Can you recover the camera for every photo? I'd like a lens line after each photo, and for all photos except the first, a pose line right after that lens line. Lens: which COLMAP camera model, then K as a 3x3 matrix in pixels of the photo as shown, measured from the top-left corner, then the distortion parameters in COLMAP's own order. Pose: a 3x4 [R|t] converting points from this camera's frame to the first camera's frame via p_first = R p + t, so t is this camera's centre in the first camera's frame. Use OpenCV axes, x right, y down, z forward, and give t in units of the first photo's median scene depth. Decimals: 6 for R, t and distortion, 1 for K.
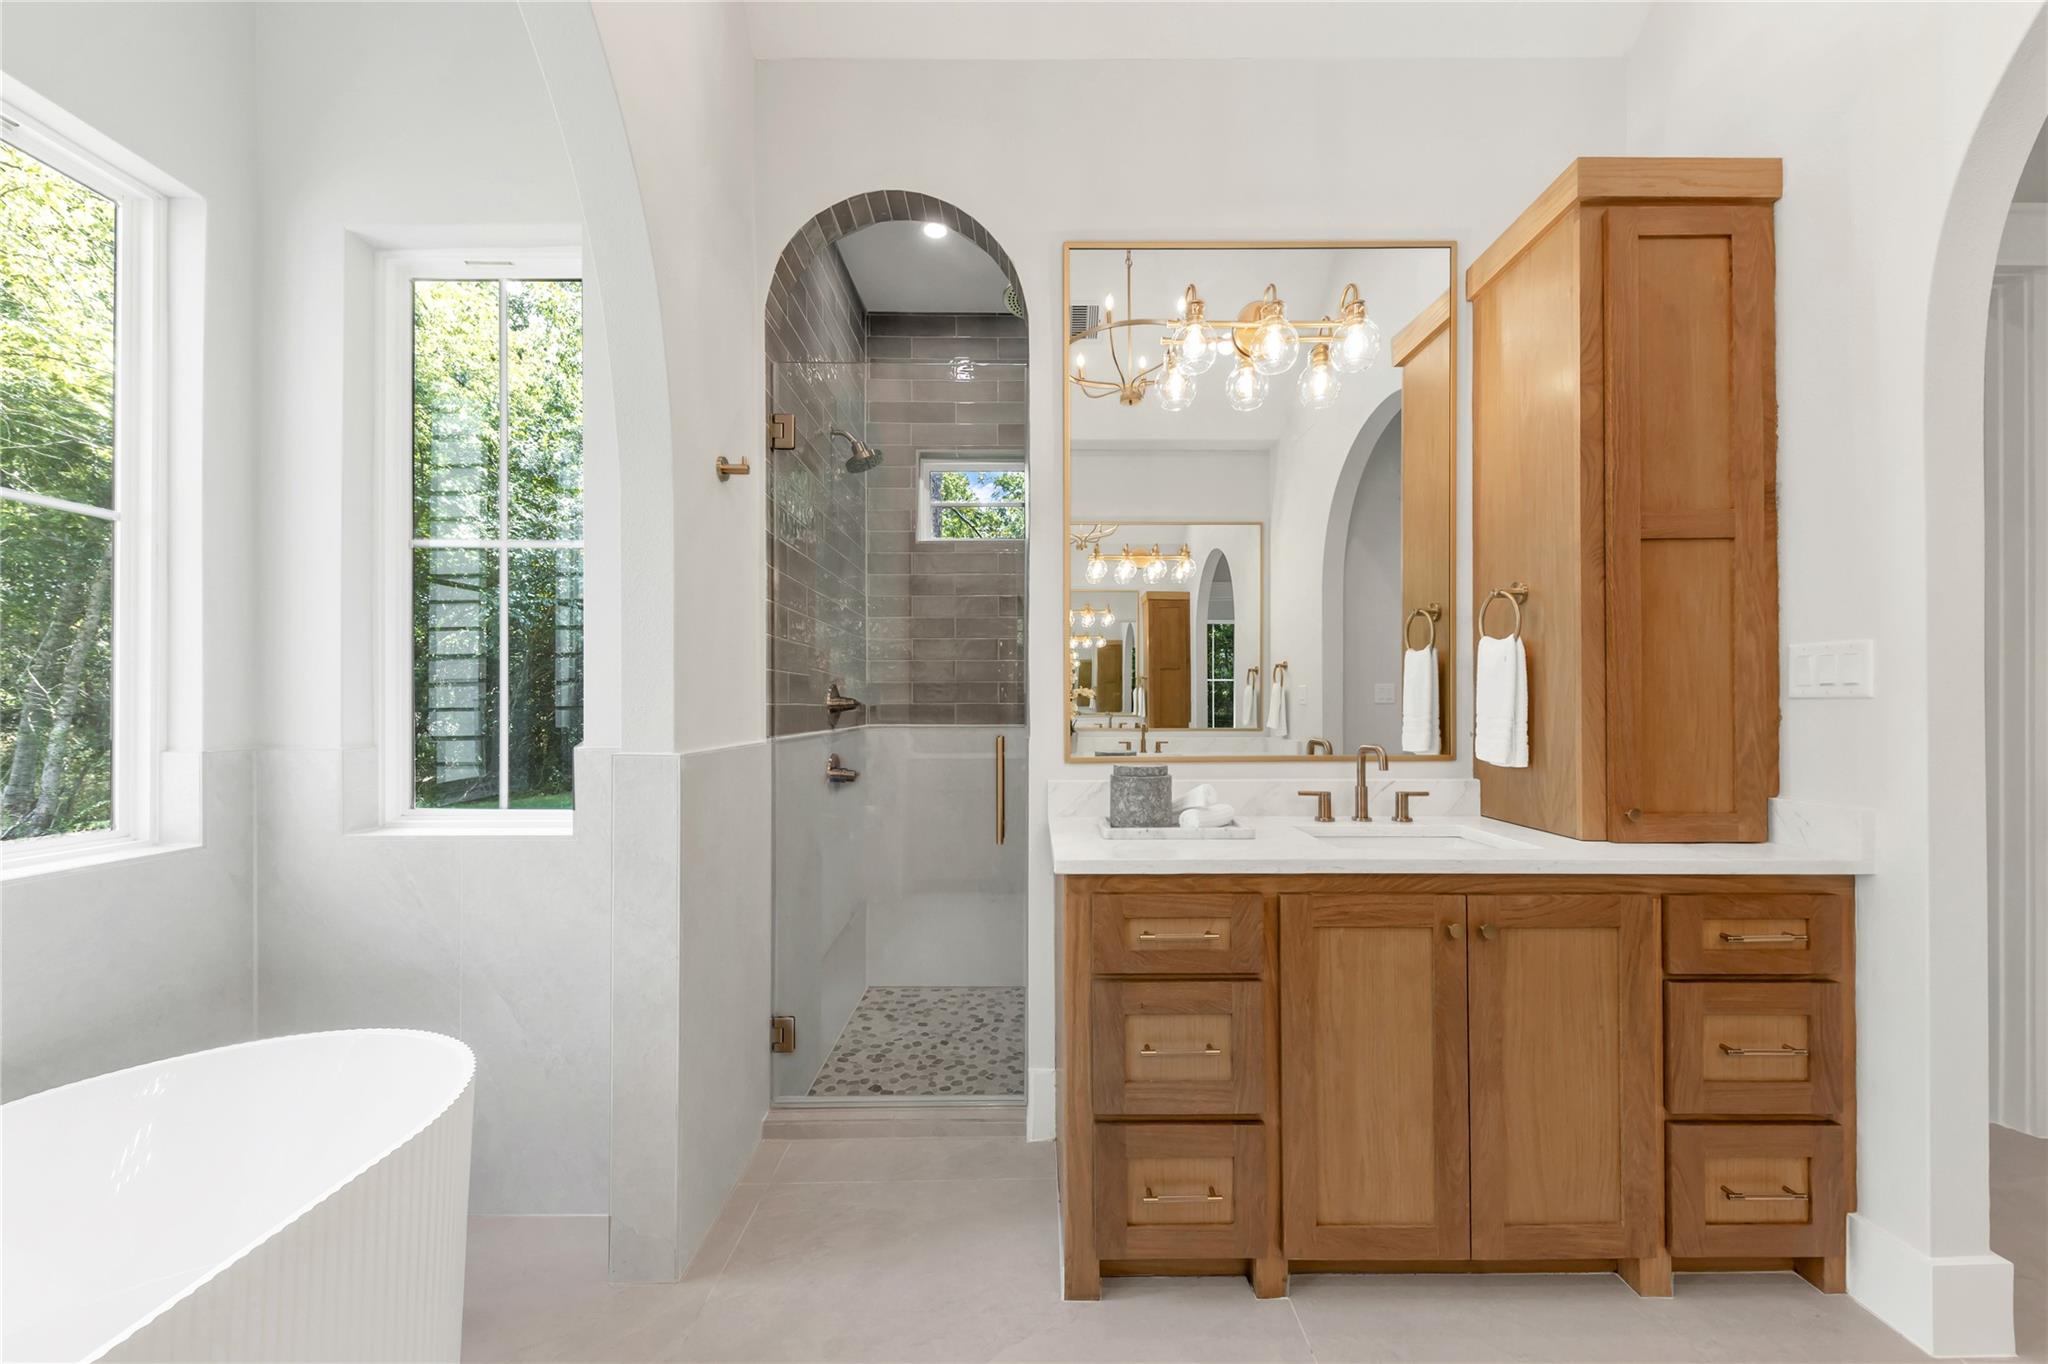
lens RADIAL K [[723.6, 0, 1030.7], [0, 723.6, 689.1], [0, 0, 1]] dist [0.001678, 0.000024]
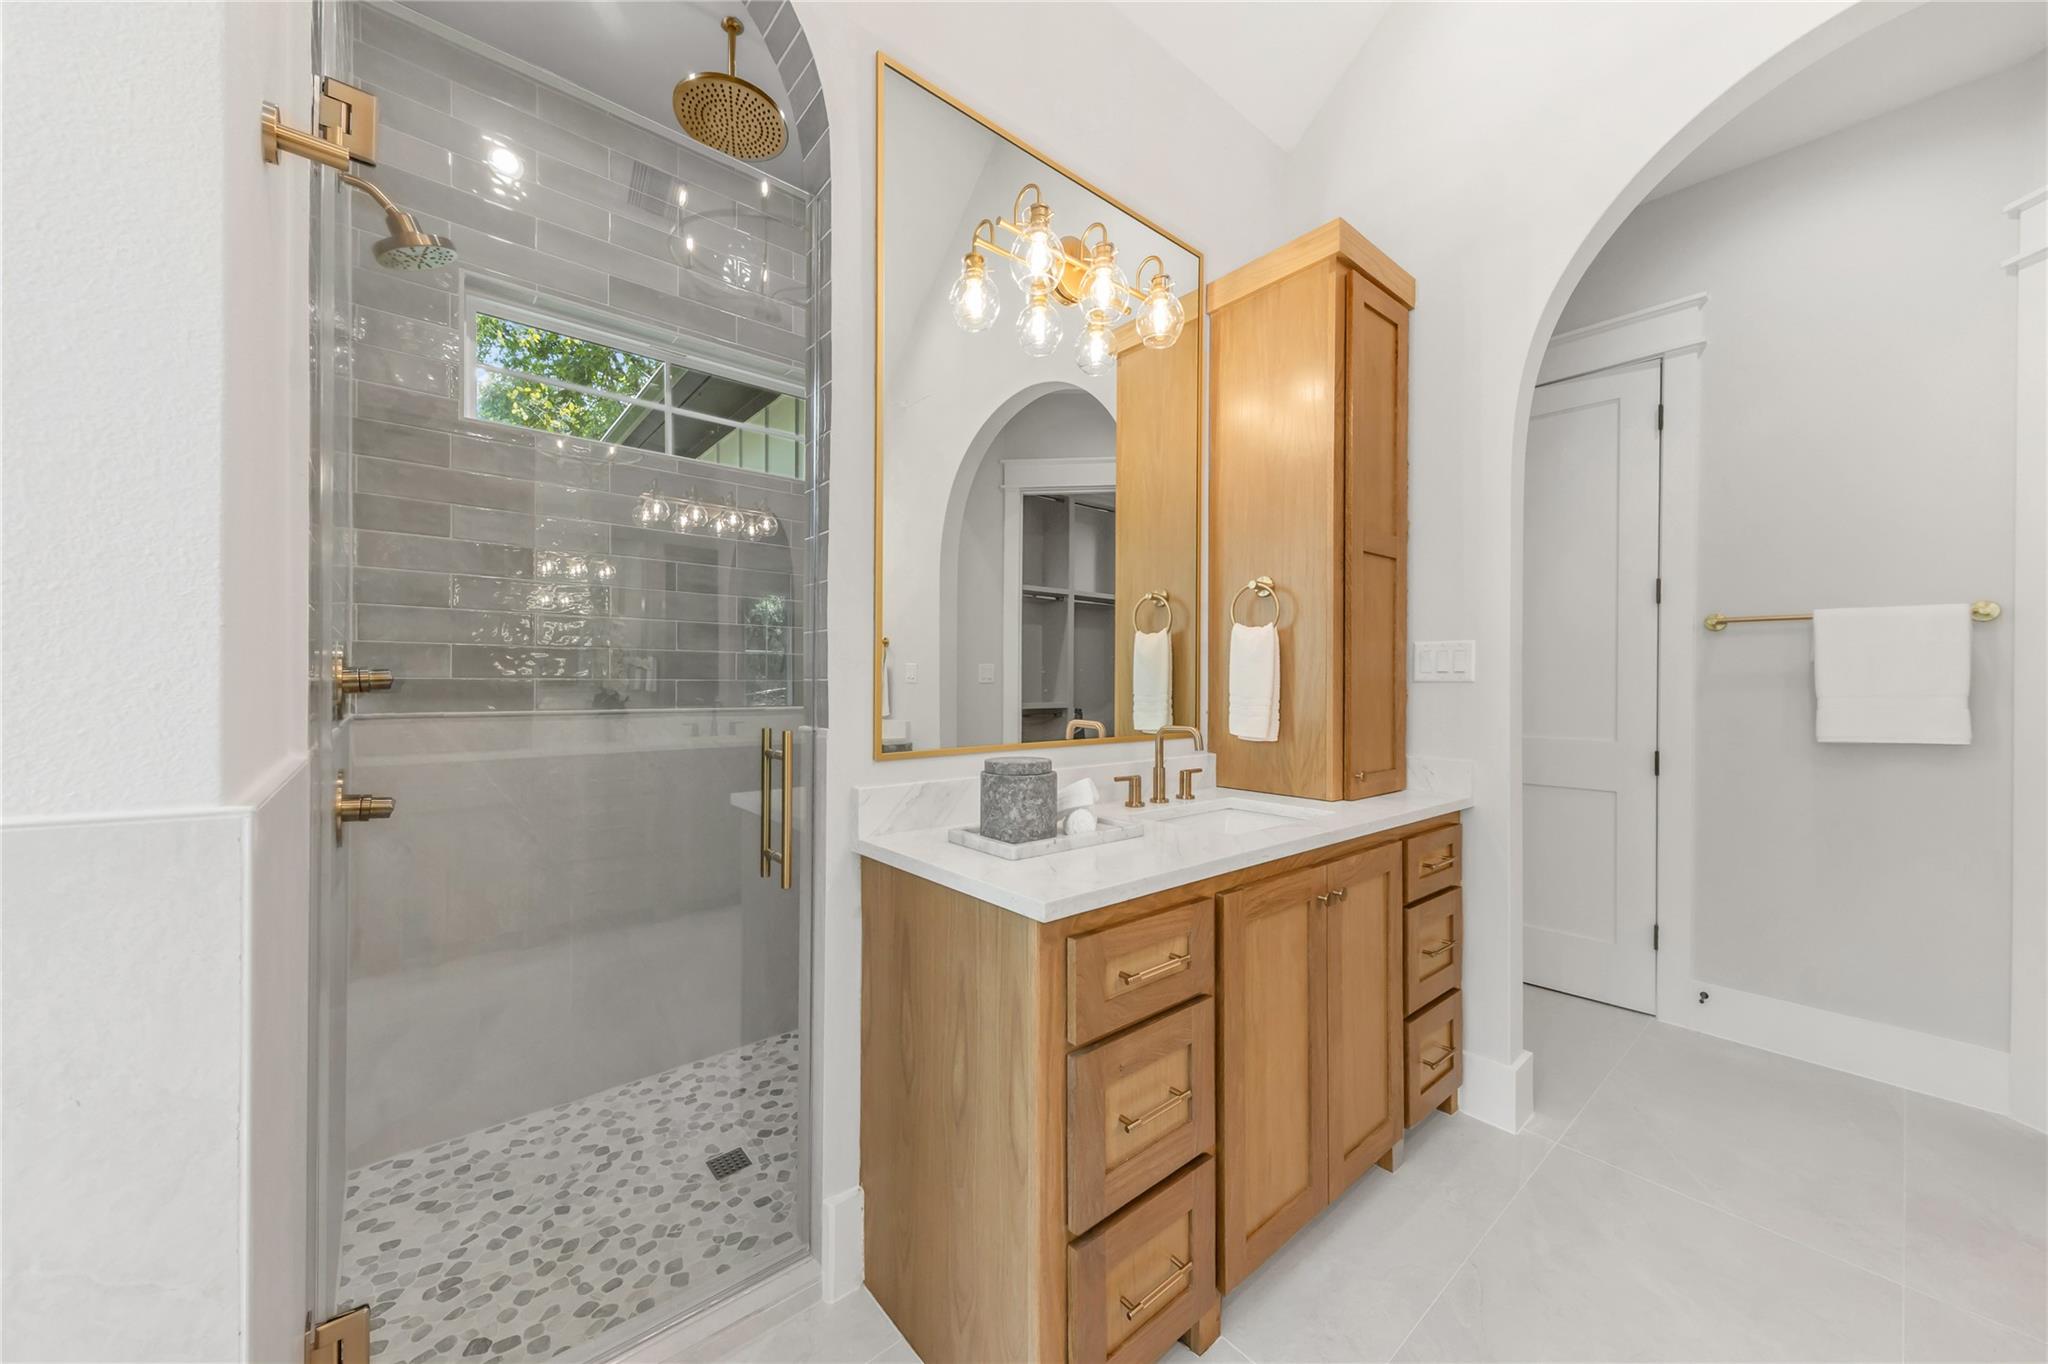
lens RADIAL K [[740.4, 0, 1027.7], [0, 740.4, 672.8], [0, 0, 1]] dist [0.020815, -0.008905]
pose [[0.766278, 0.012937, 0.642378, -0.296745], [-0.019655, 0.999801, 0.003310, 0.004365], [-0.642208, -0.015162, 0.766380, 0.297005]]
